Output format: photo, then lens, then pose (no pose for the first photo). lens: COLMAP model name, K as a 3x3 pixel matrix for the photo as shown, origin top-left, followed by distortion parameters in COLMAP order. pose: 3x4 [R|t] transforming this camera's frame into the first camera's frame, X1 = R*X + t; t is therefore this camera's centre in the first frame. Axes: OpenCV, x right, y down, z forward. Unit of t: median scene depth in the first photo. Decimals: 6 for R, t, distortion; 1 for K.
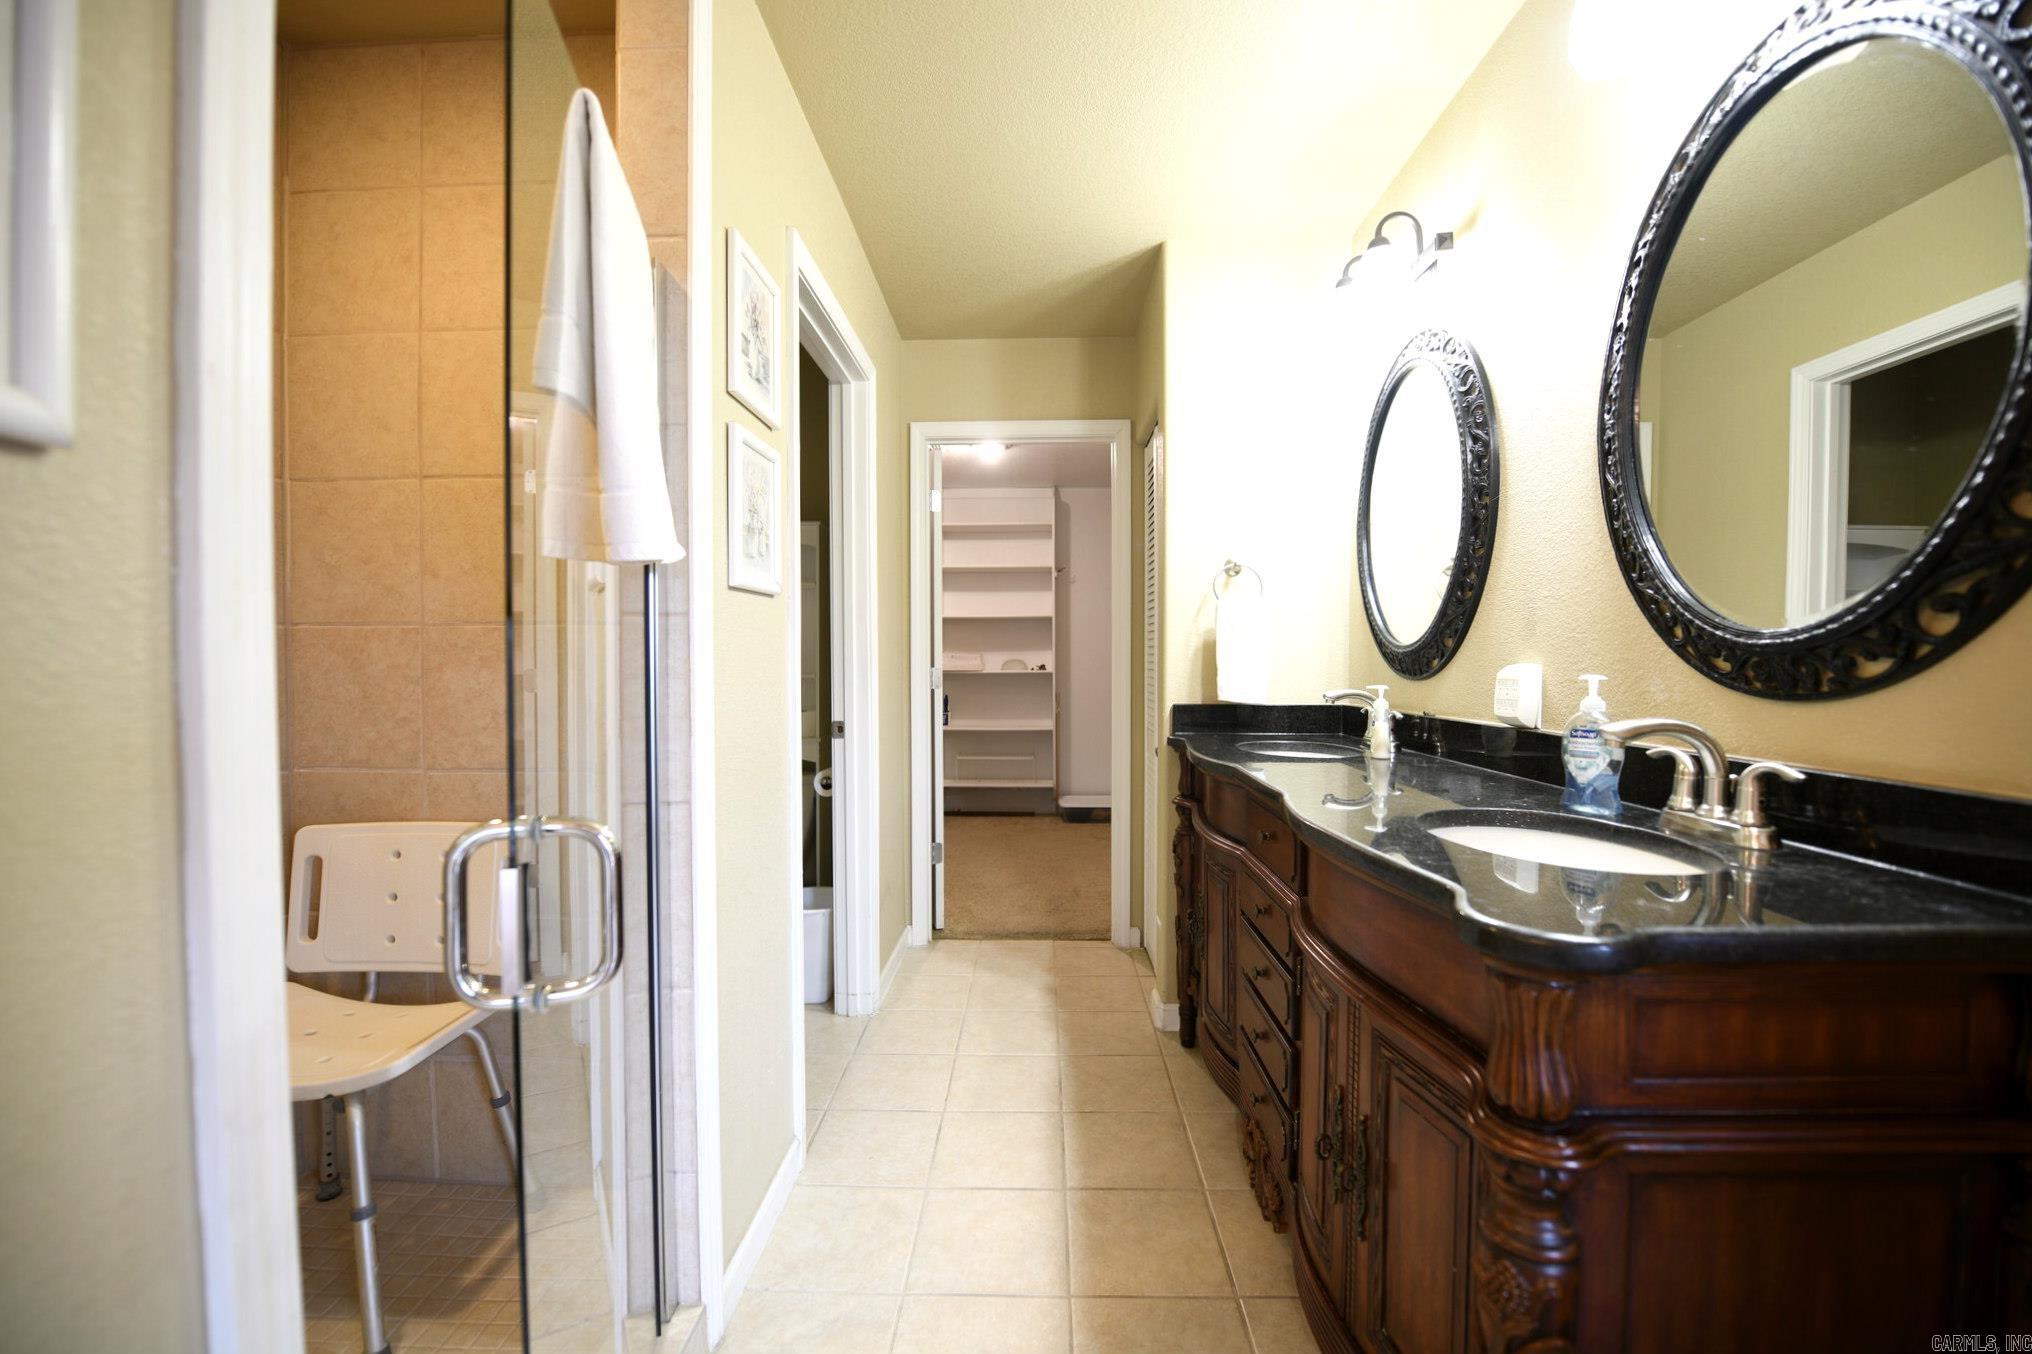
lens RADIAL K [[818.5, 0, 1026.2], [0, 818.5, 677.6], [0, 0, 1]] dist [-0.016729, -0.001803]
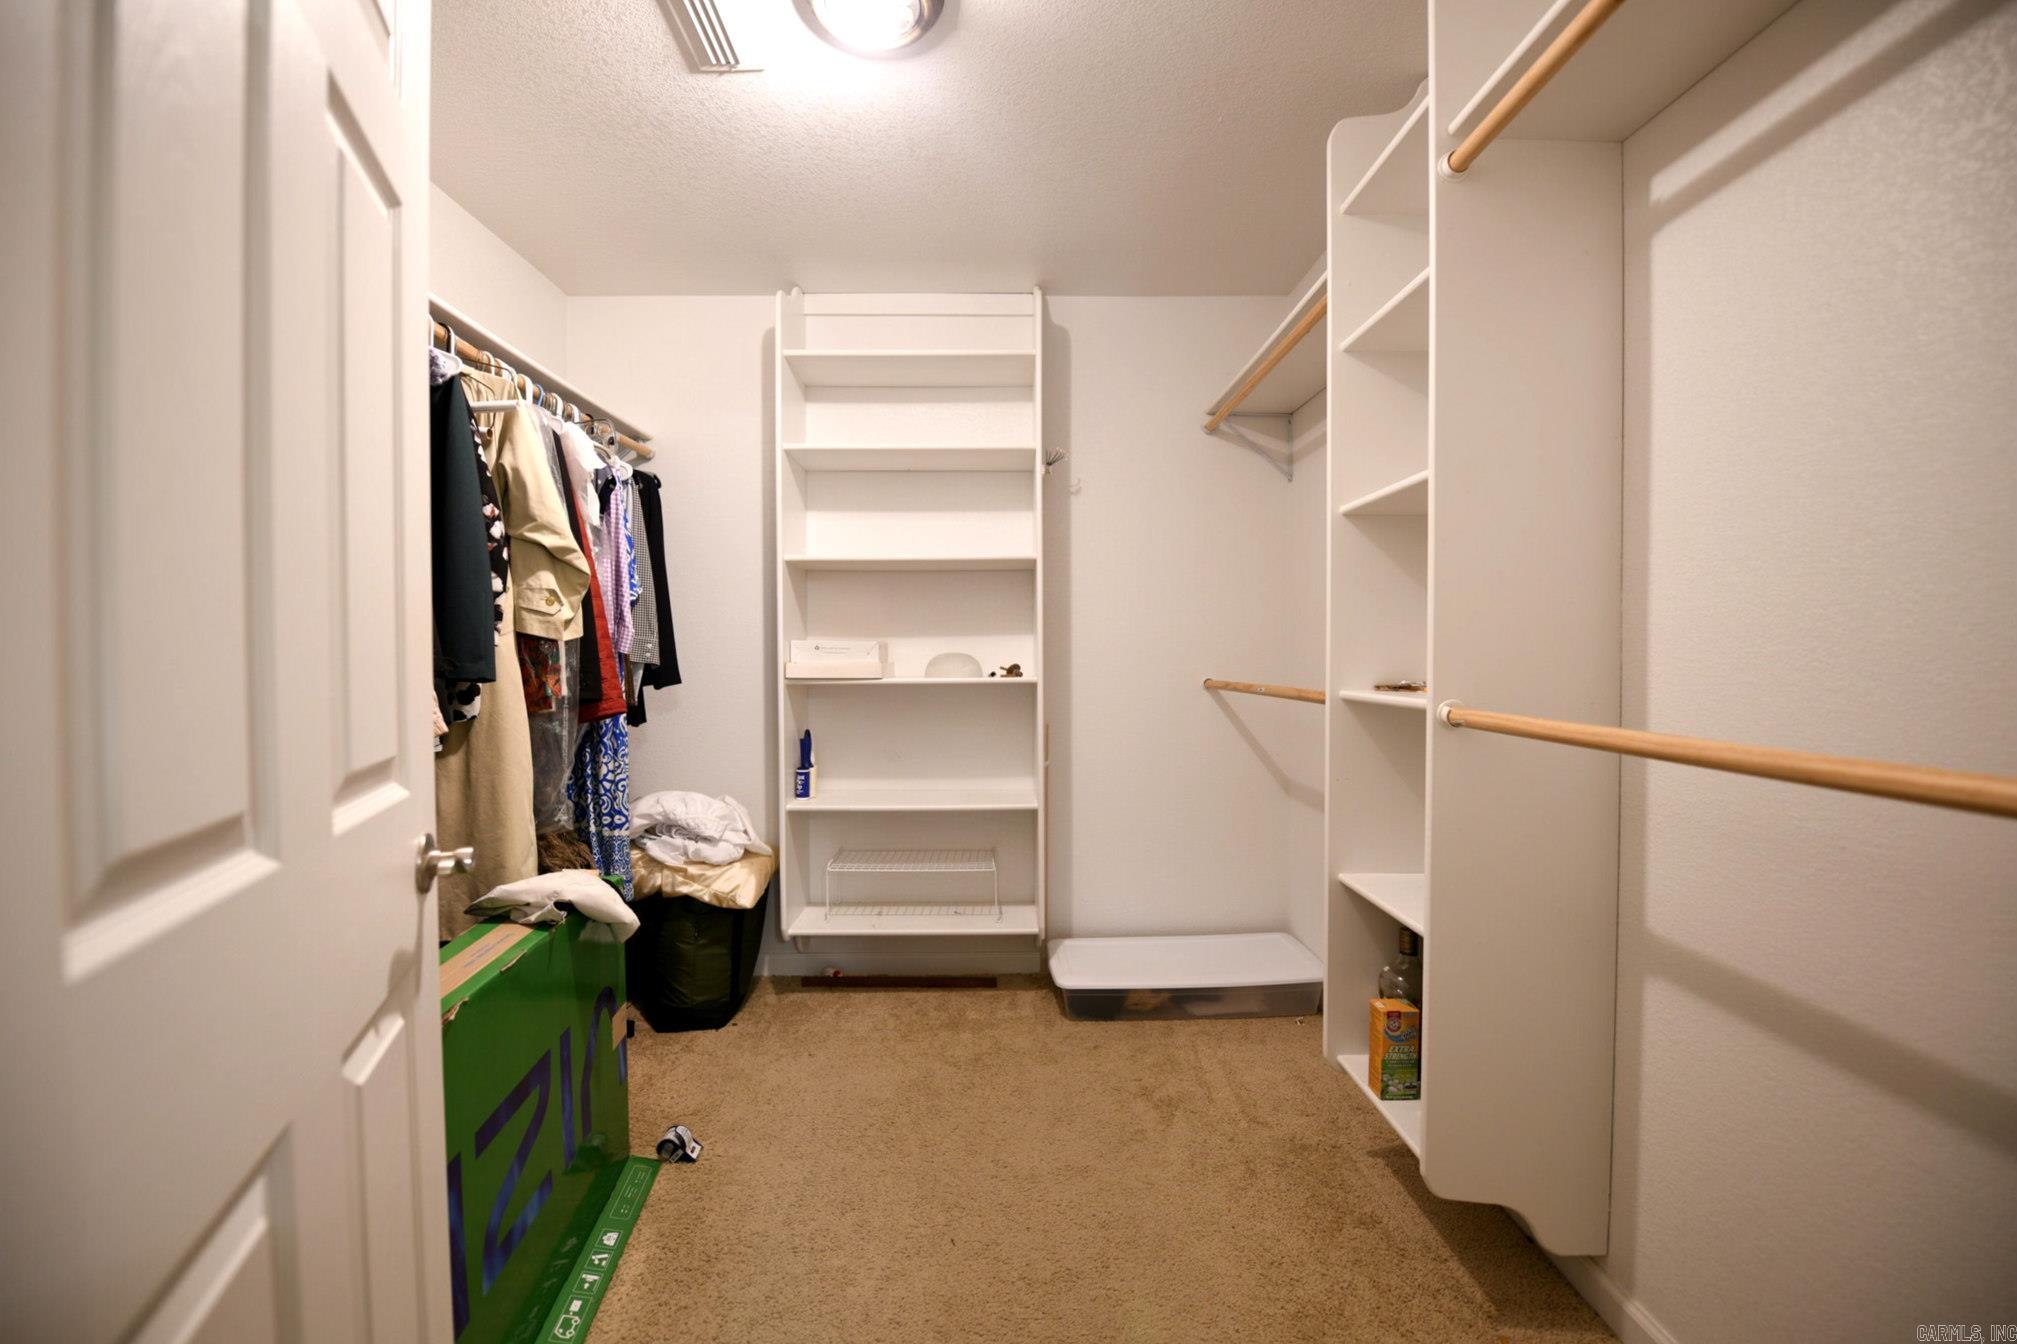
lens RADIAL K [[812.4, 0, 1021.8], [0, 812.4, 645.9], [0, 0, 1]] dist [-0.016729, -0.001803]
pose [[0.999086, -0.001025, 0.042730, 0.015107], [0.001297, 0.999979, -0.006325, -0.077234], [-0.042722, 0.006375, 0.999067, 1.786533]]
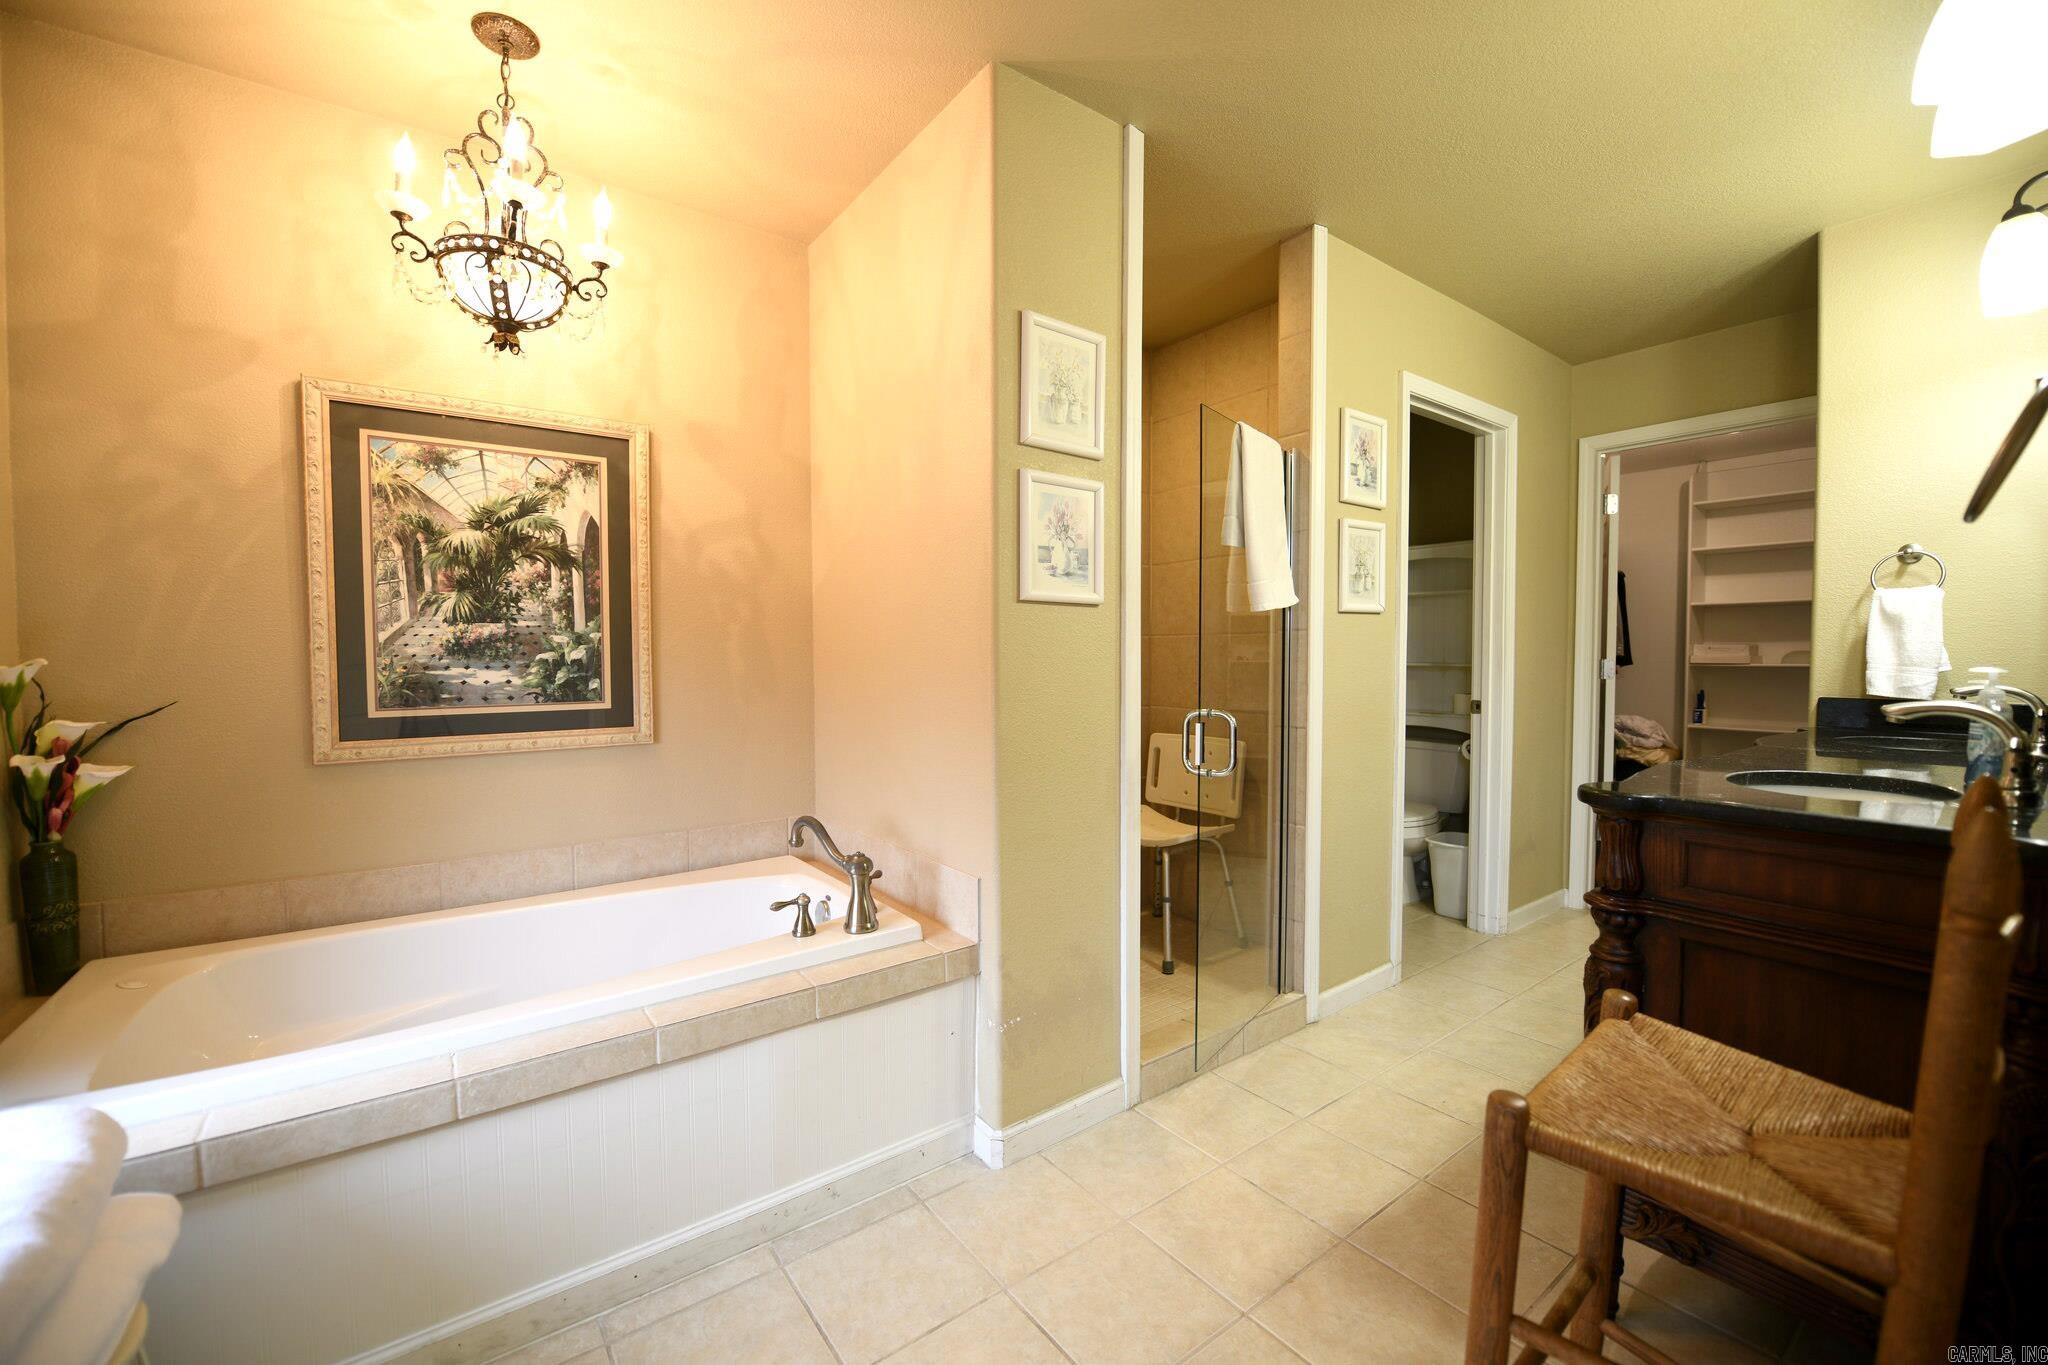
lens RADIAL K [[824.9, 0, 1015.3], [0, 824.9, 685.1], [0, 0, 1]] dist [-0.016729, -0.001803]
pose [[0.610950, 0.032039, -0.791020, 0.508763], [-0.015755, 0.999475, 0.028313, 0.006604], [0.791512, -0.004836, 0.611134, -0.525944]]
